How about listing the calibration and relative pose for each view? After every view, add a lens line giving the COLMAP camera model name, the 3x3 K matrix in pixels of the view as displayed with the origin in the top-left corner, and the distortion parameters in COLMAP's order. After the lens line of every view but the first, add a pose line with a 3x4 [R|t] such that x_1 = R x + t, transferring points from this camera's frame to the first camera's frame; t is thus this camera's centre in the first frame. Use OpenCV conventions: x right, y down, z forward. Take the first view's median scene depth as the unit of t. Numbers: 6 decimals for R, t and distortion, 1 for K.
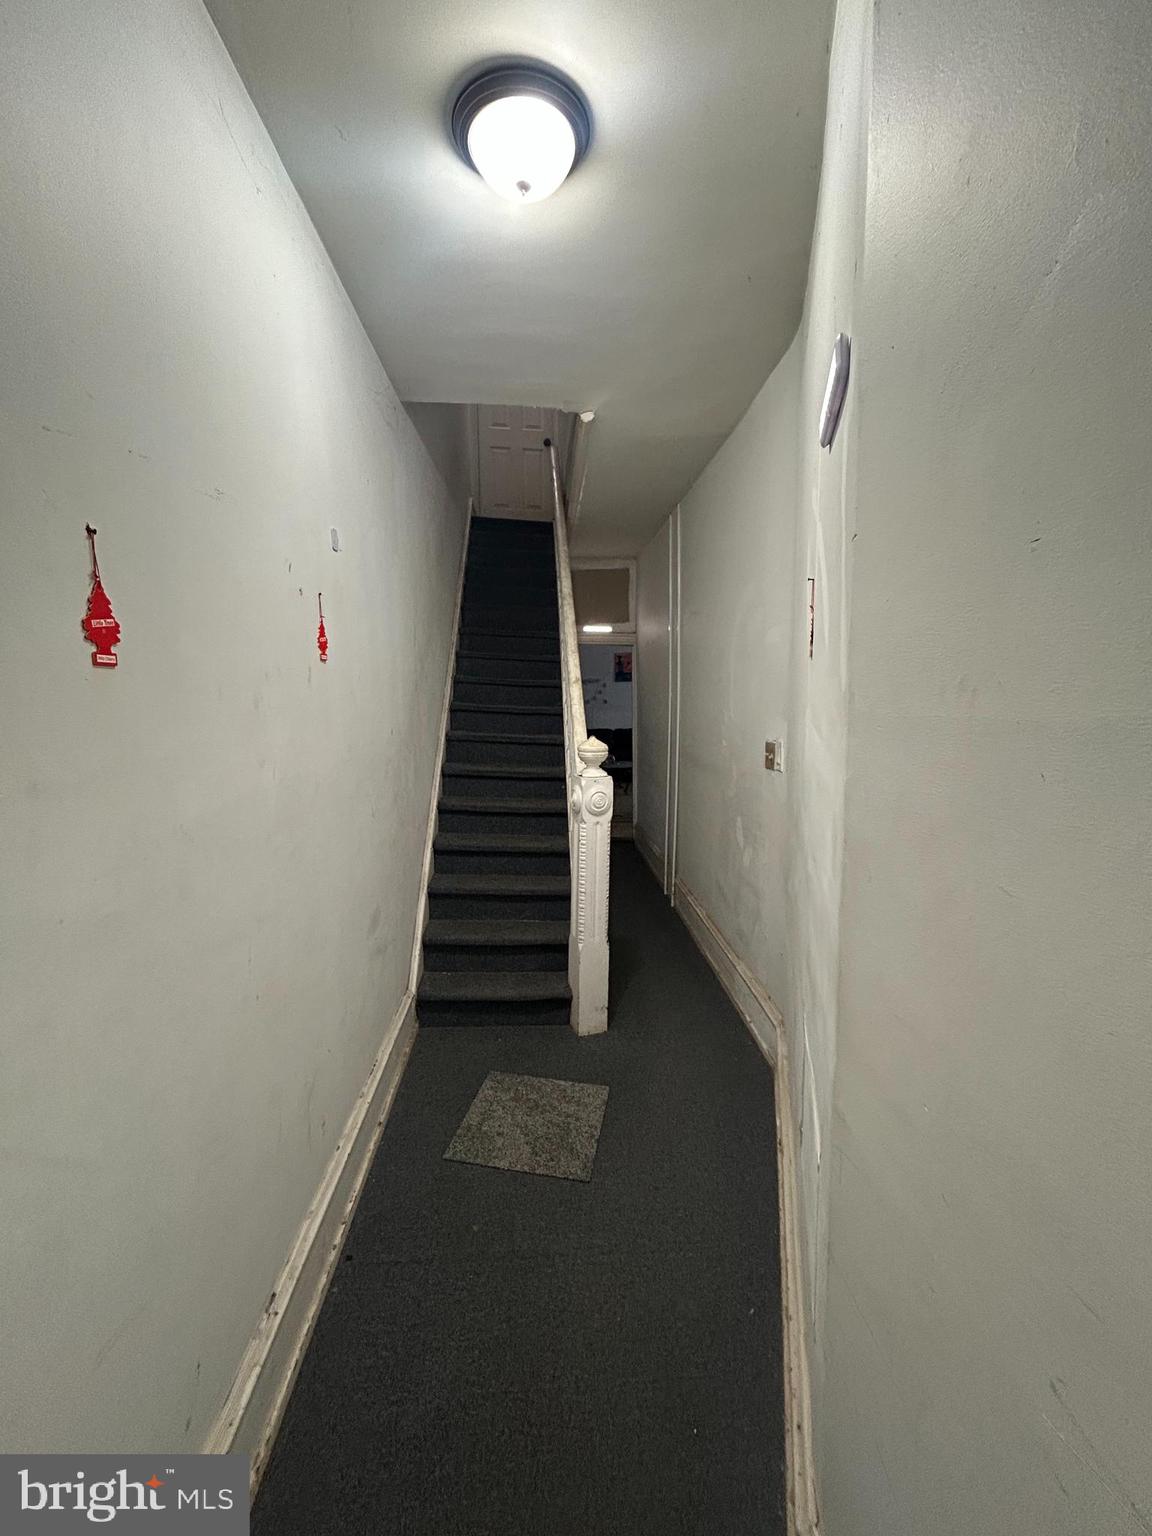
lens RADIAL K [[613.7, 0, 573.2], [0, 613.7, 761.9], [0, 0, 1]] dist [-0.000367, 0.000282]
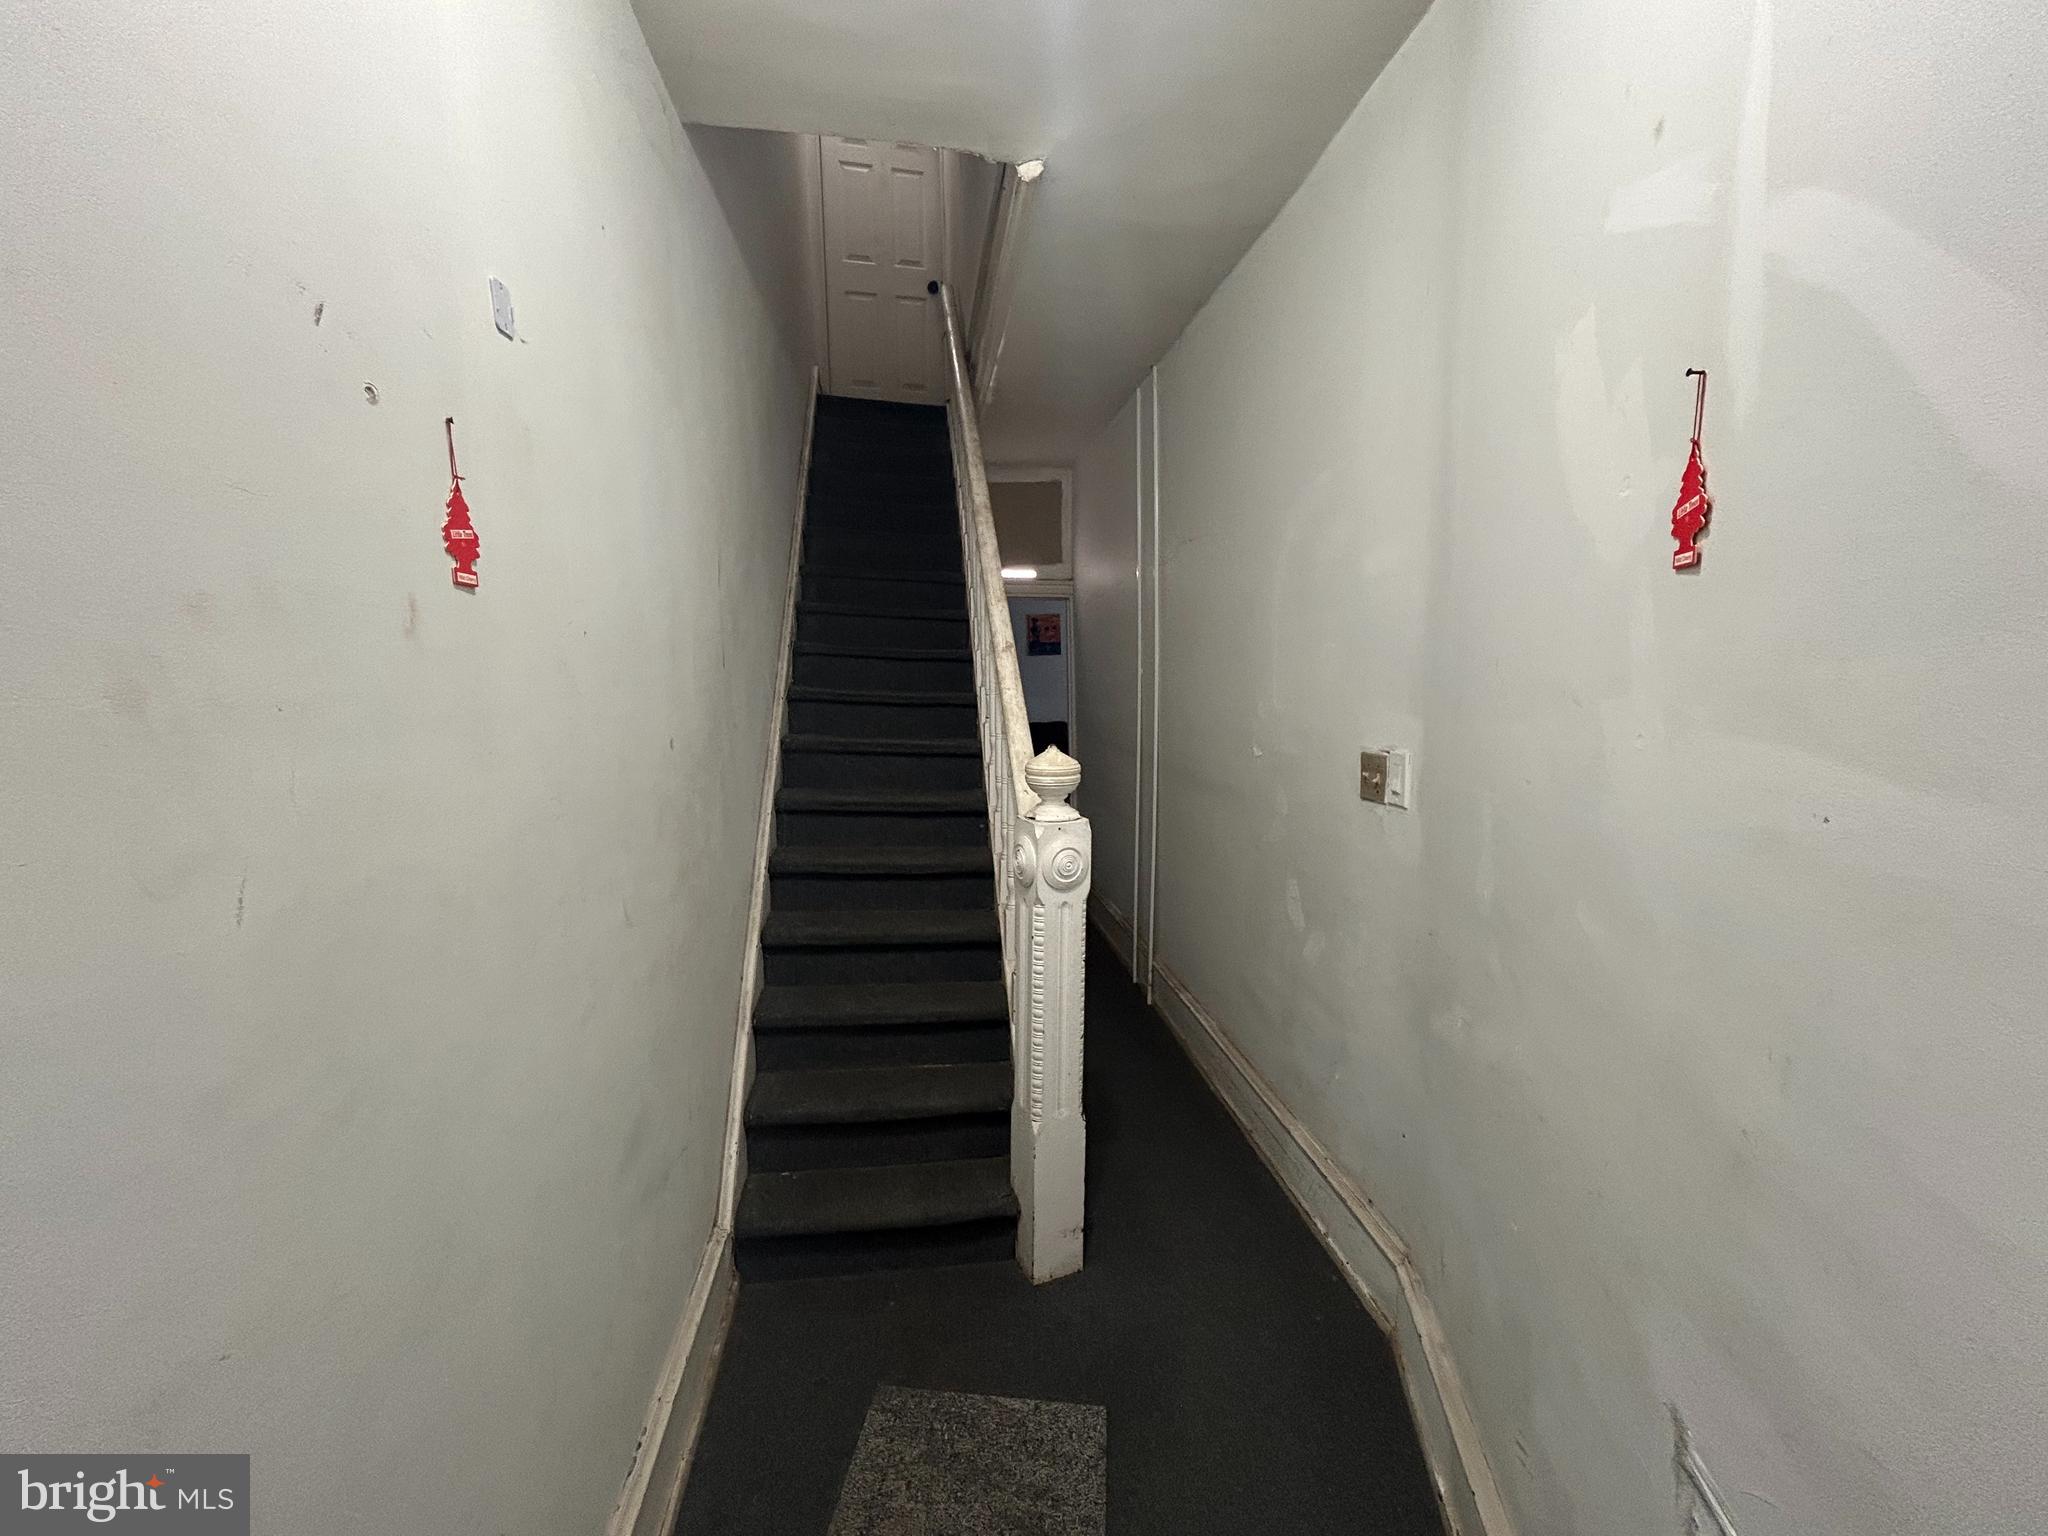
lens RADIAL K [[818.3, 0, 1028.2], [0, 818.3, 771.9], [0, 0, 1]] dist [-0.000367, 0.000282]
pose [[0.996314, -0.016968, 0.084084, -0.047813], [0.016292, 0.999829, 0.008724, -0.023473], [-0.084218, -0.007322, 0.996420, 0.248780]]
